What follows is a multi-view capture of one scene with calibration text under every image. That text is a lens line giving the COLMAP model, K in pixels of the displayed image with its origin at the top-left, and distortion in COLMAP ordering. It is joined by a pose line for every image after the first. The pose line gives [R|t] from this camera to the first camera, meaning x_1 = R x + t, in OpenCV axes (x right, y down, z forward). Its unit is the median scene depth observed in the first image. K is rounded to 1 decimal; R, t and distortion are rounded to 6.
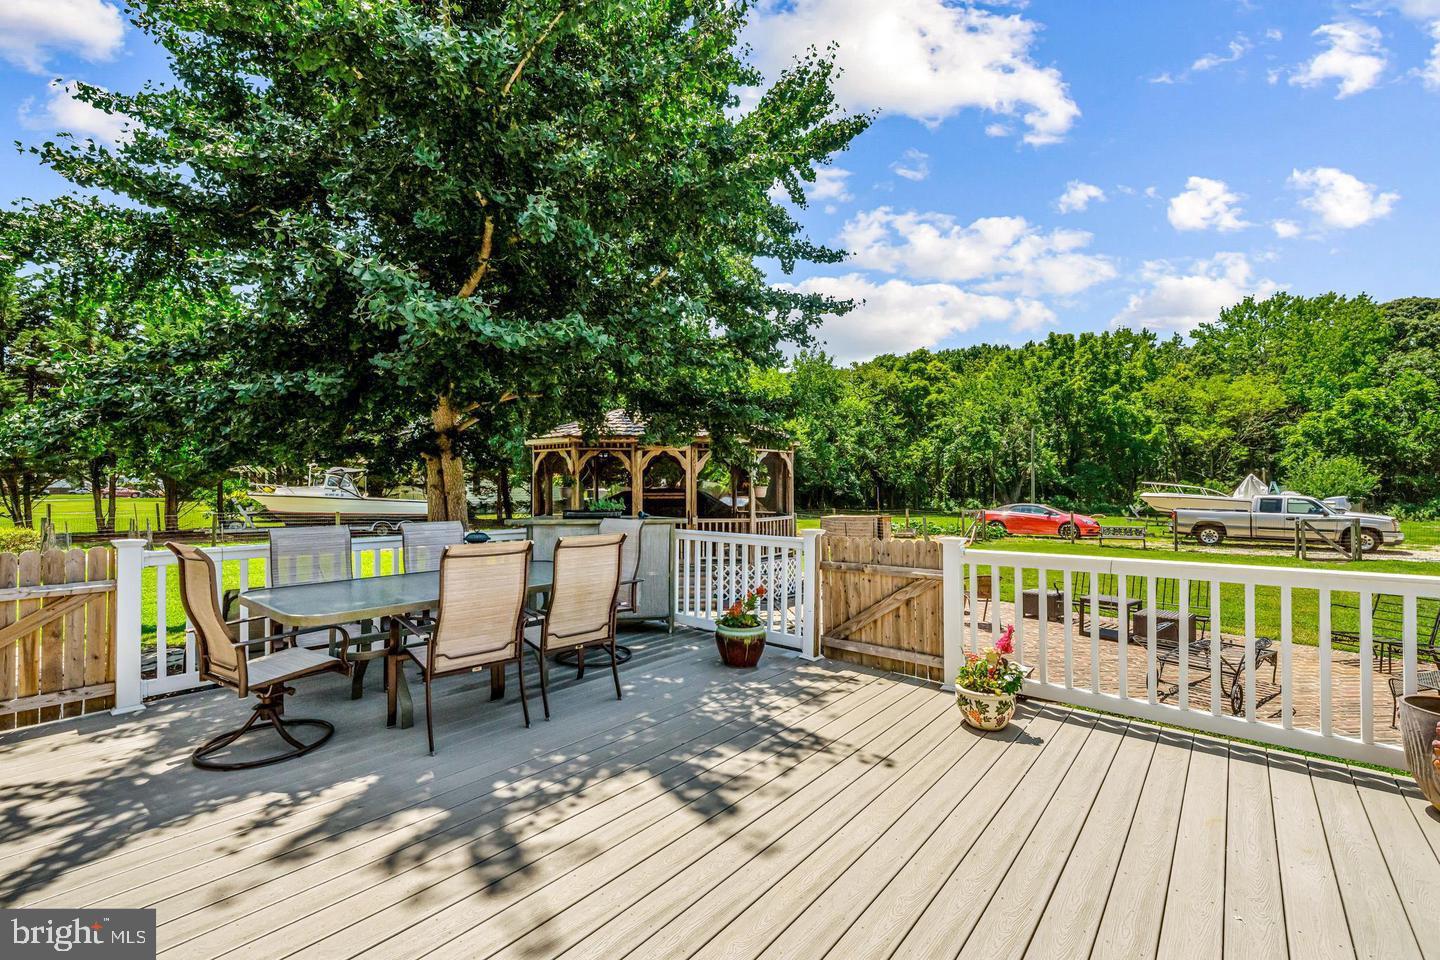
lens RADIAL K [[606.7, 0, 720.0], [0, 606.7, 480.0], [0, 0, 1]] dist [0.000202, 0.000103]
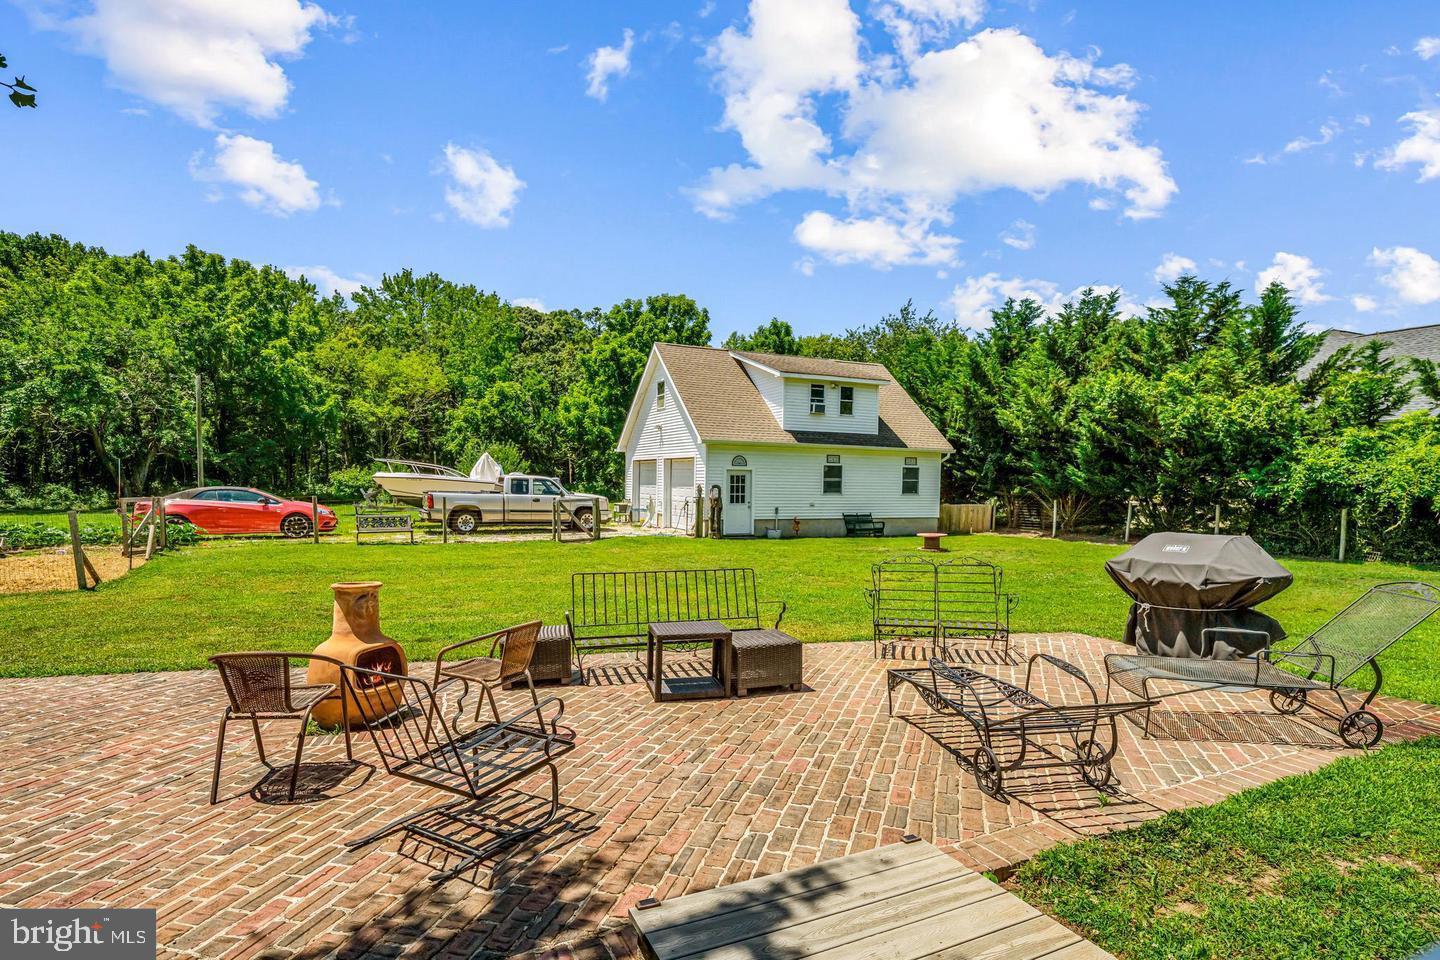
lens RADIAL K [[741.9, 0, 730.9], [0, 741.9, 517.3], [0, 0, 1]] dist [-0.002271, 0.000226]
pose [[0.394976, -0.040481, 0.917799, -0.003232], [-0.025967, 0.998138, 0.055199, 0.006152], [-0.918324, -0.045635, 0.393190, 0.088372]]
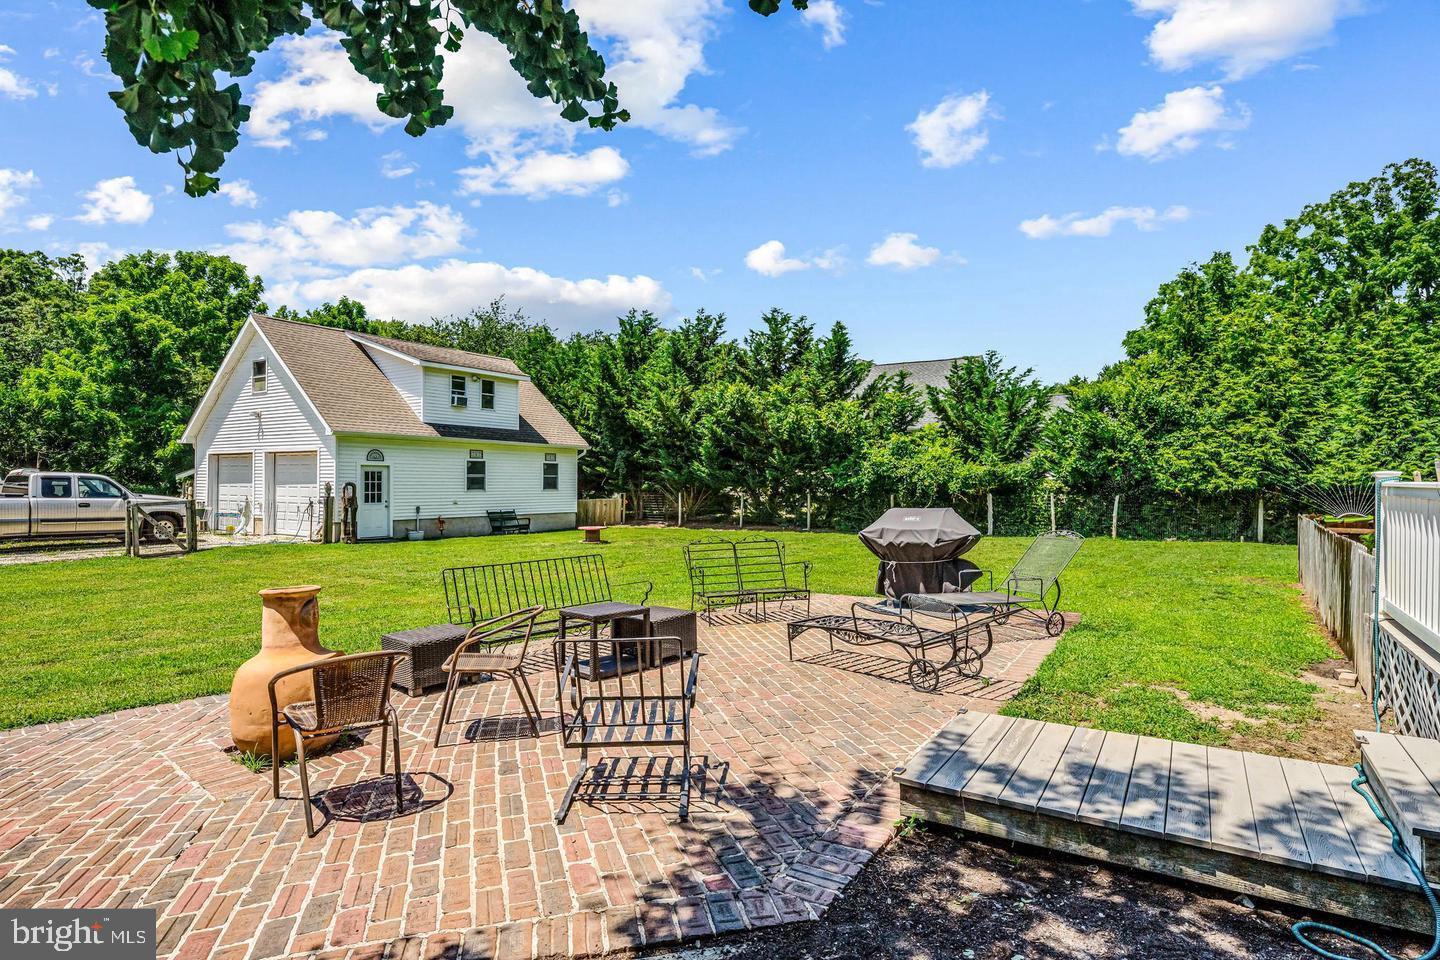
lens RADIAL K [[766.1, 0, 725.0], [0, 766.1, 476.0], [0, 0, 1]] dist [-0.002553, -0.001260]
pose [[-0.149900, 0.007001, 0.988676, -0.025436], [-0.016945, 0.999810, -0.009649, 0.008451], [-0.988556, -0.018199, -0.149753, 0.131268]]
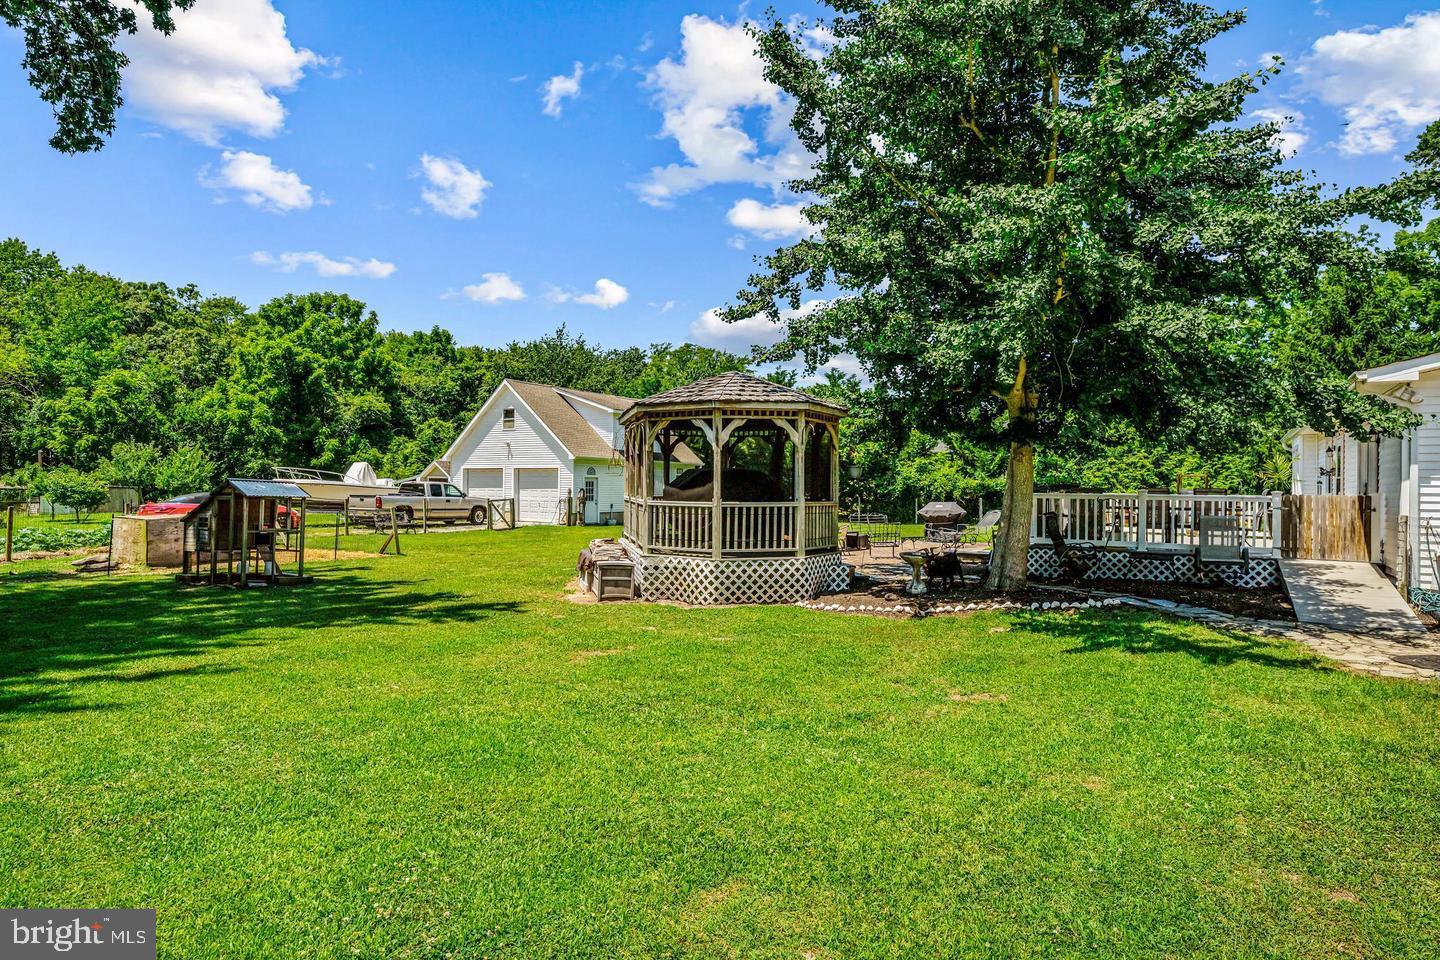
lens RADIAL K [[805.9, 0, 720.0], [0, 805.9, 480.0], [0, 0, 1]] dist [0.003201, 0.000443]
pose [[-0.151354, 0.006134, 0.988461, -0.261782], [-0.023161, 0.999684, -0.009750, 0.008229], [-0.988208, -0.024369, -0.151164, 0.240808]]
